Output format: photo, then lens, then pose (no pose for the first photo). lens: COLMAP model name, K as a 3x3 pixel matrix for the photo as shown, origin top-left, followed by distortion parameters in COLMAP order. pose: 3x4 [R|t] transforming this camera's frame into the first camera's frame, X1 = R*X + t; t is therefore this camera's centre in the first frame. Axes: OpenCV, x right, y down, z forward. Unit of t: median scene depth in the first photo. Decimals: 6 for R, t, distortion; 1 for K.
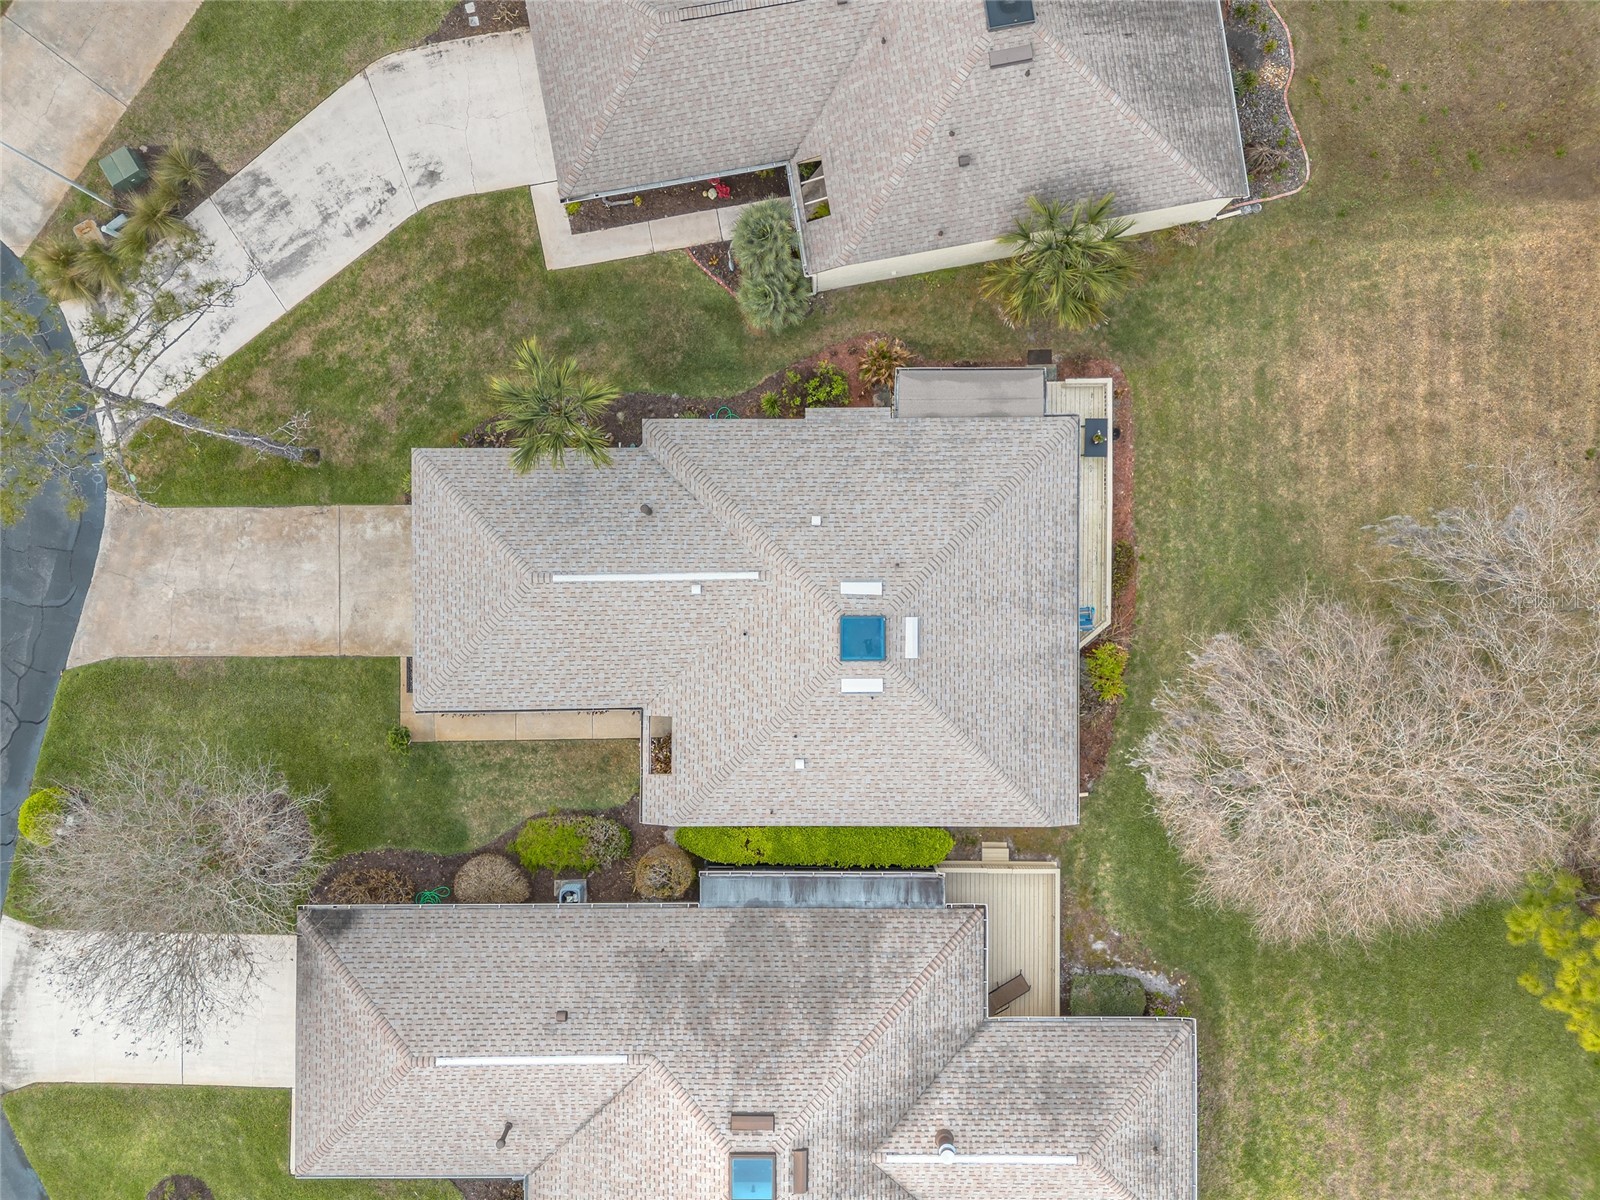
lens RADIAL K [[1137.3, 0, 800.0], [0, 1137.3, 600.0], [0, 0, 1]] dist [0.067648, -0.067695]
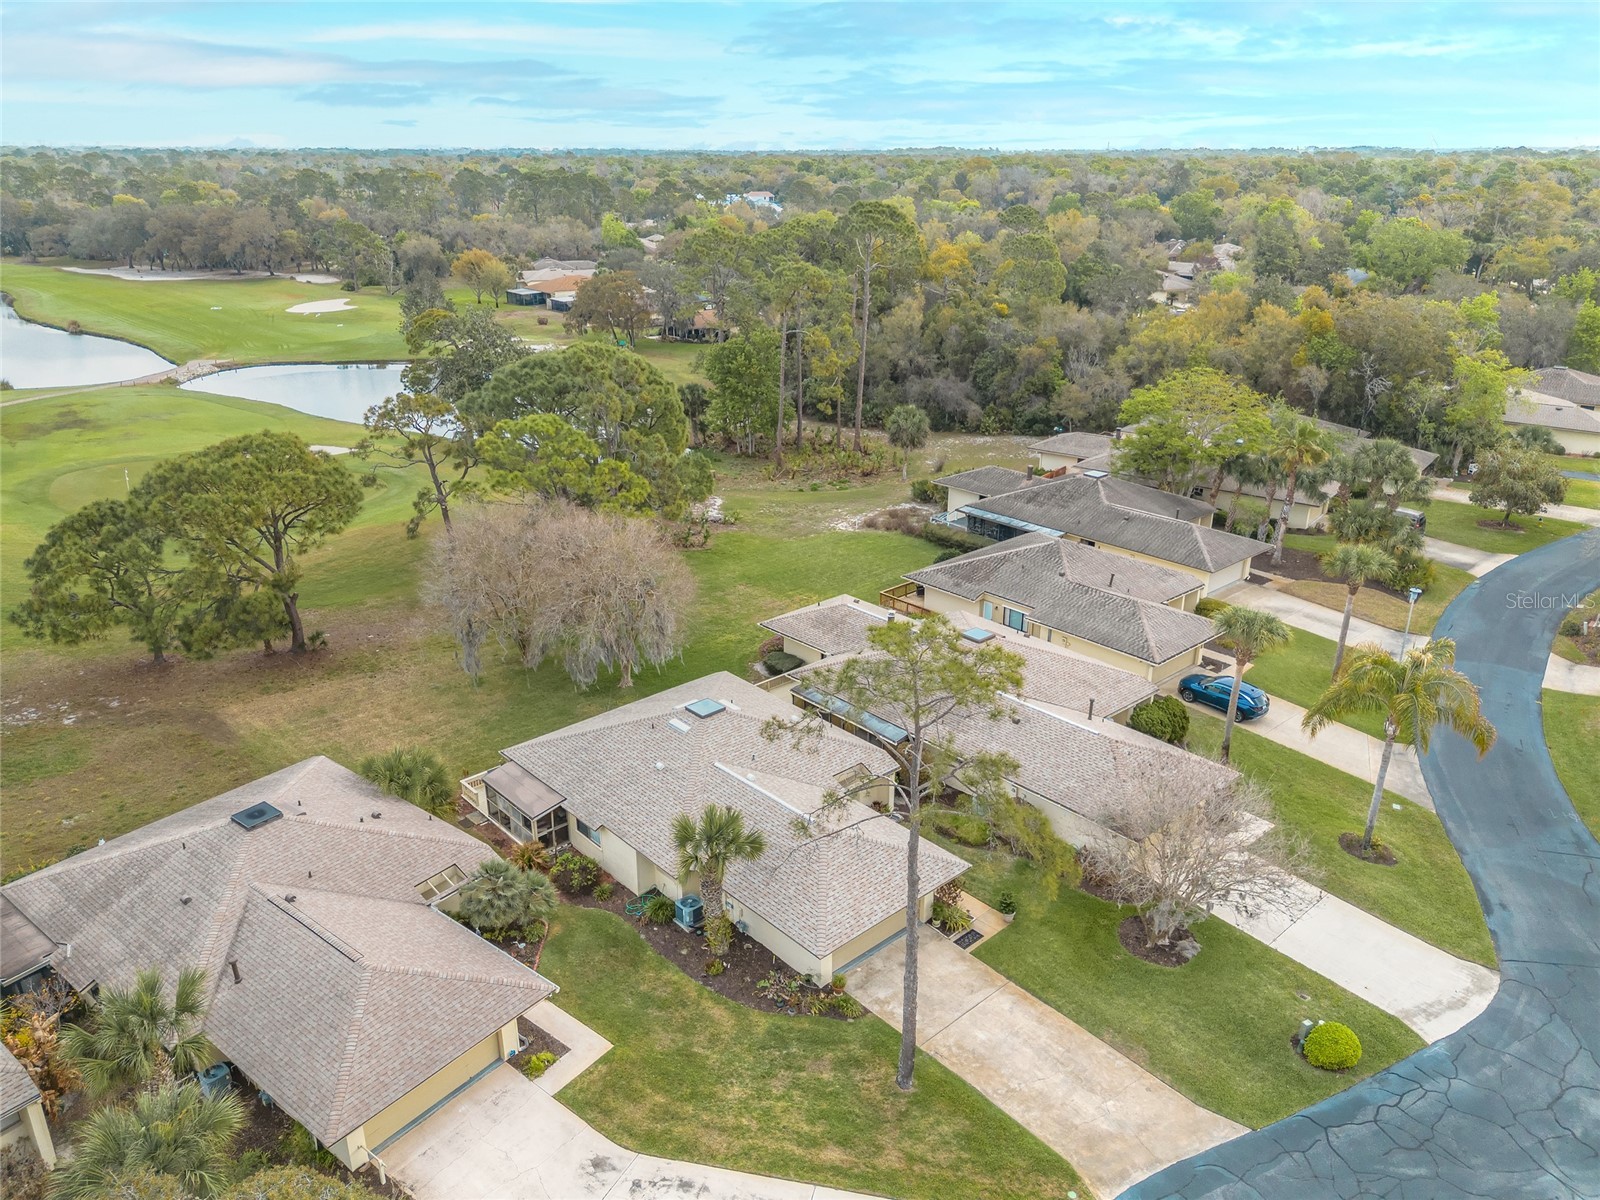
lens RADIAL K [[1150.8, 0, 800.0], [0, 1150.8, 600.0], [0, 0, 1]] dist [0.051105, -0.002147]
pose [[-0.671529, -0.265377, 0.691826, -0.950363], [0.740869, -0.256500, 0.620742, -0.710354], [0.012723, 0.929399, 0.368857, 0.242480]]
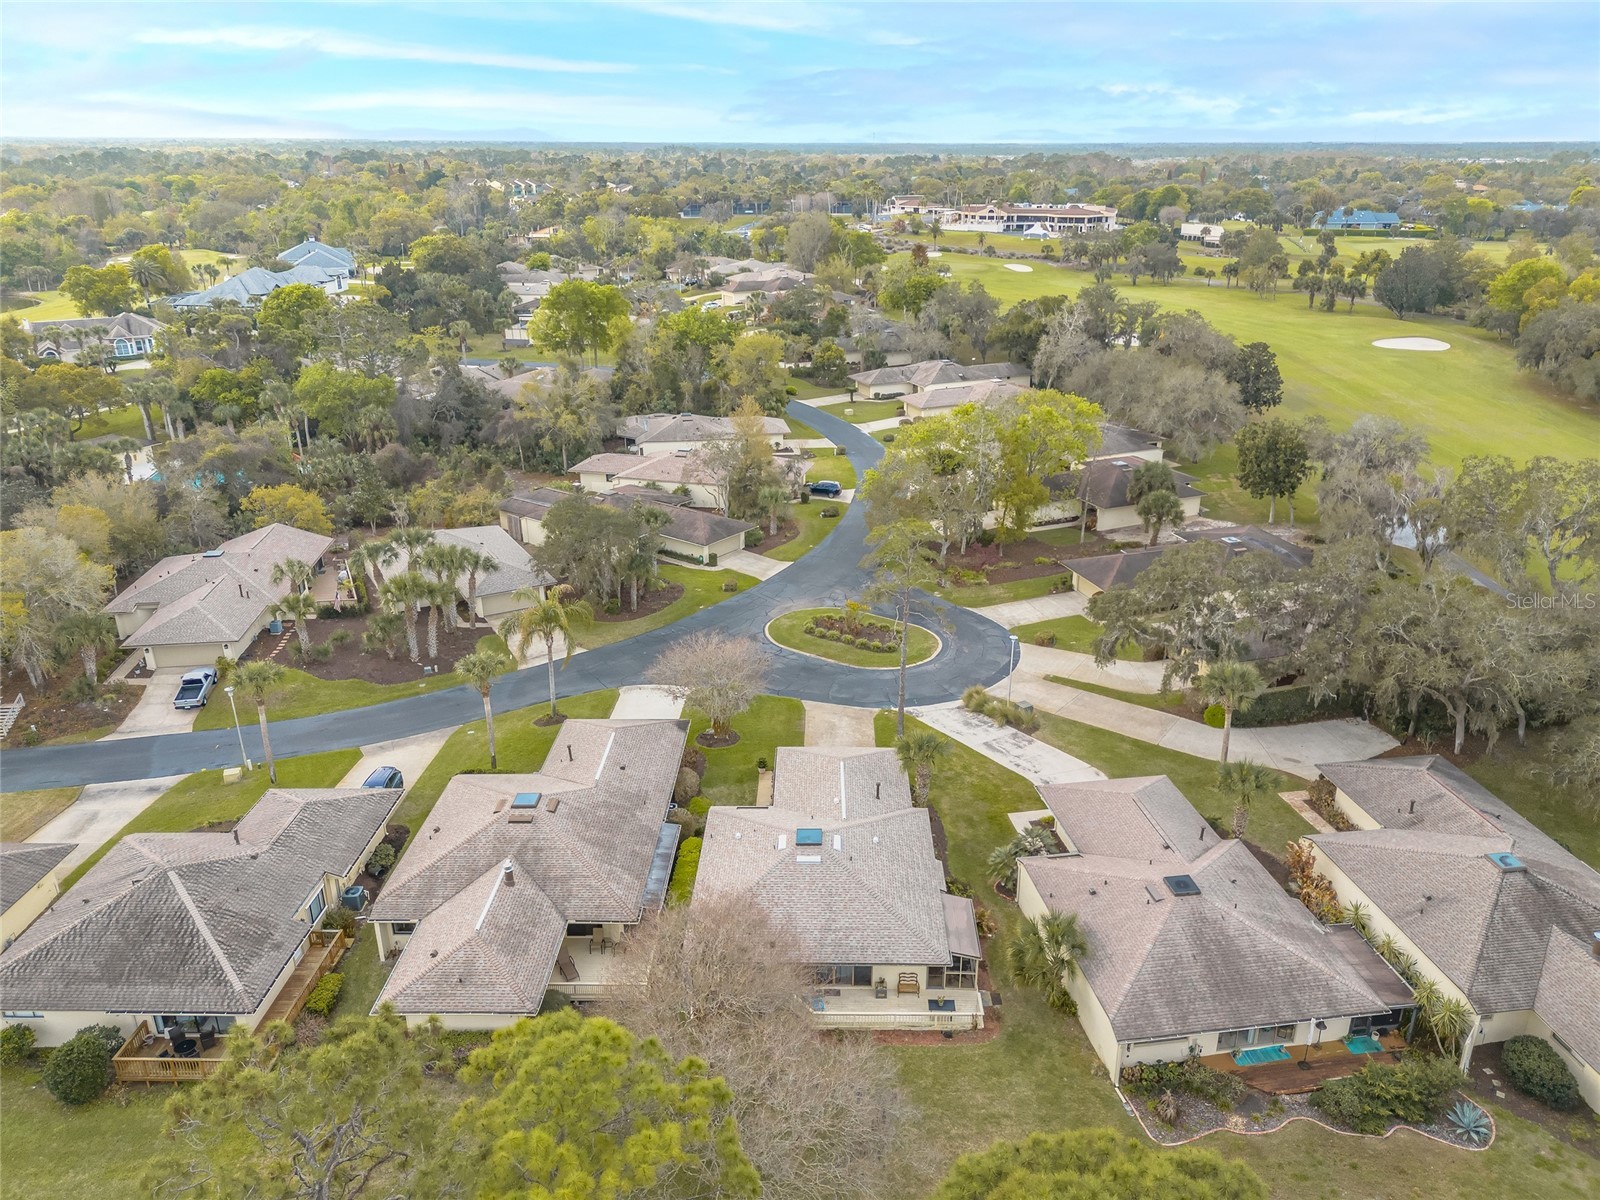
lens RADIAL K [[1140.1, 0, 830.8], [0, 1140.1, 599.8], [0, 0, 1]] dist [0.077711, -0.071778]
pose [[-0.010246, 0.371244, -0.928479, 1.381584], [-0.999863, -0.015858, 0.004694, -0.002367], [-0.012981, 0.928400, 0.371356, -0.009024]]
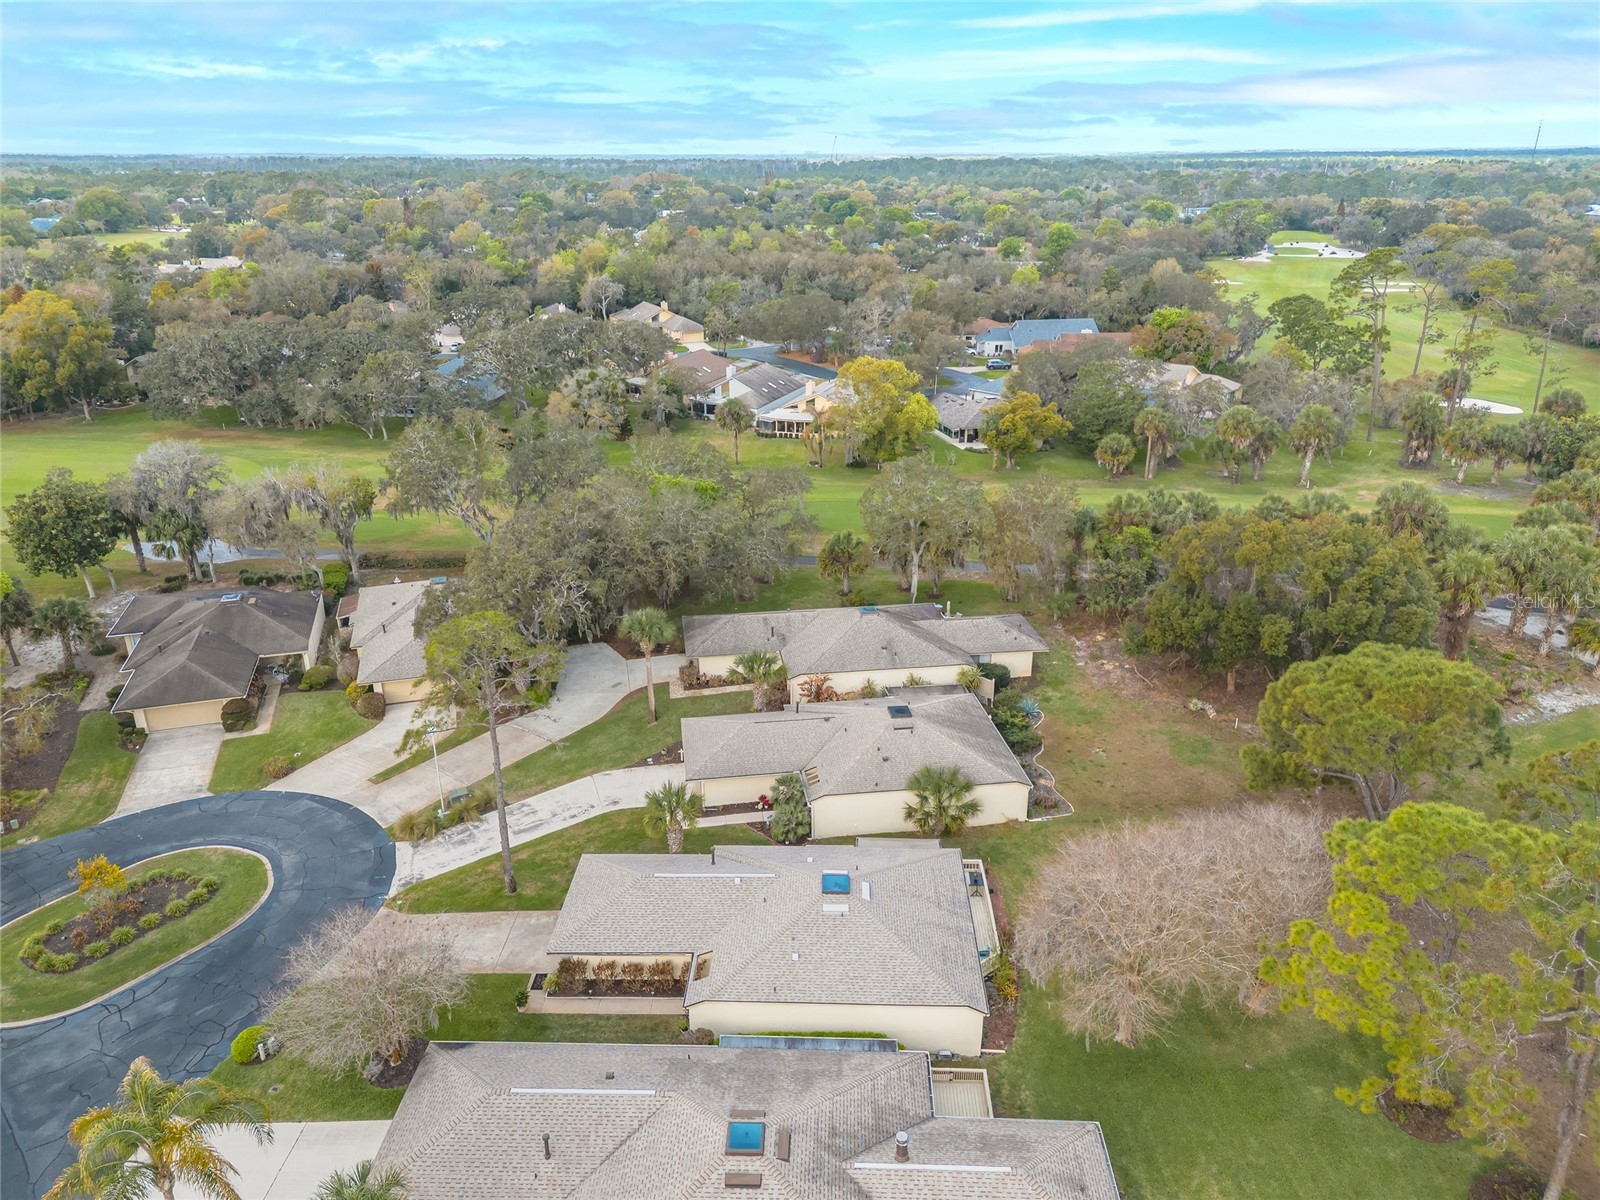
lens RADIAL K [[1137.3, 0, 800.0], [0, 1137.3, 600.0], [0, 0, 1]] dist [0.067648, -0.067695]
pose [[0.999396, 0.010894, -0.032999, 0.046288], [-0.034709, 0.359814, -0.932378, 1.269047], [0.001716, 0.932961, 0.359975, 0.003474]]
